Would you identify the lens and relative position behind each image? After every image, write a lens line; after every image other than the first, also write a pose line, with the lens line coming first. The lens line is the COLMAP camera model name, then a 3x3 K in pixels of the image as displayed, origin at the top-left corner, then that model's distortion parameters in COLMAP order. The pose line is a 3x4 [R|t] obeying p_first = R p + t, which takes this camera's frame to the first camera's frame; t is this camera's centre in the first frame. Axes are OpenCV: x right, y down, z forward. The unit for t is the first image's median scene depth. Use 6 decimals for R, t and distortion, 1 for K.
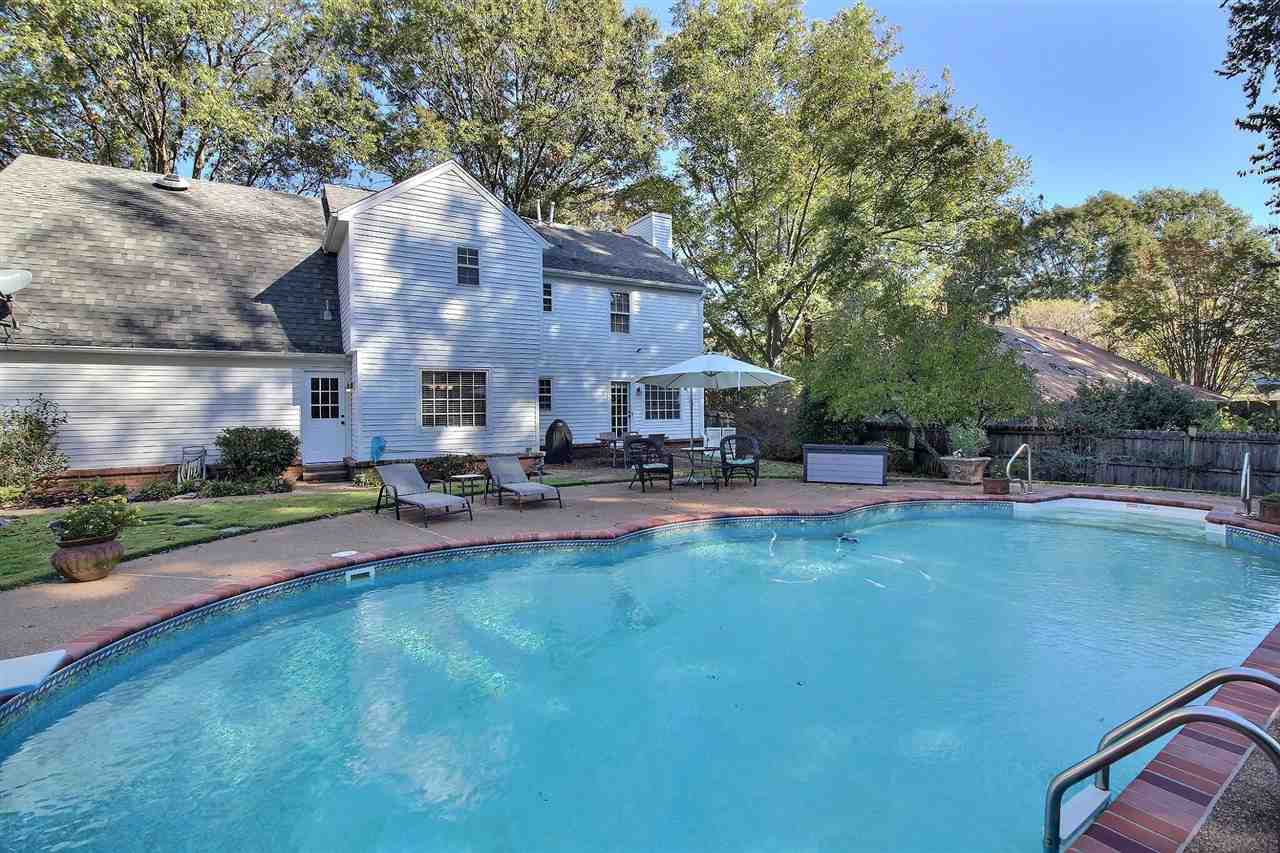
lens RADIAL K [[590.8, 0, 645.0], [0, 590.8, 405.5], [0, 0, 1]] dist [0.000318, -0.012061]
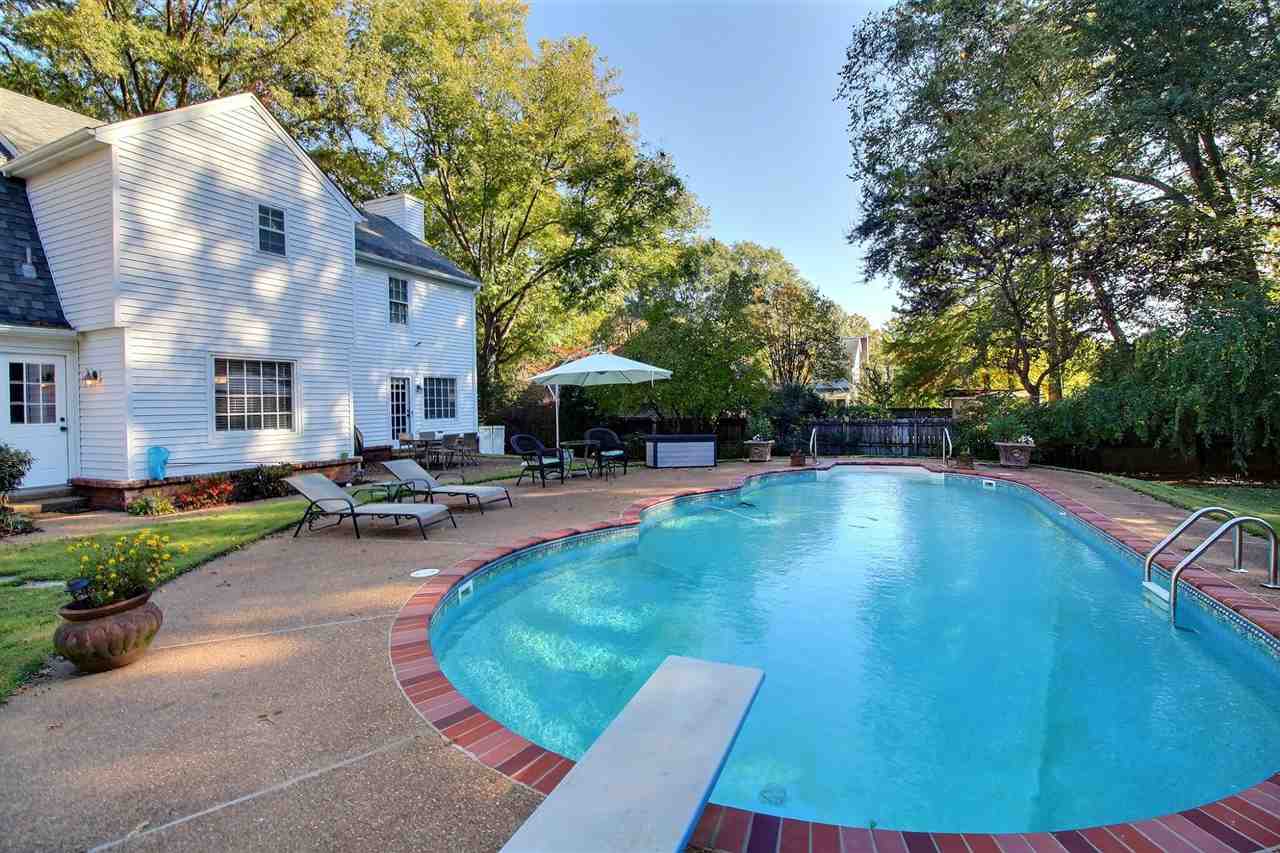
lens RADIAL K [[590.8, 0, 645.0], [0, 590.8, 405.5], [0, 0, 1]] dist [0.000318, -0.012061]
pose [[0.827449, -0.006261, 0.561507, -0.327907], [0.006148, 0.999979, 0.002090, 0.004504], [-0.561508, 0.001722, 0.827470, 0.052195]]
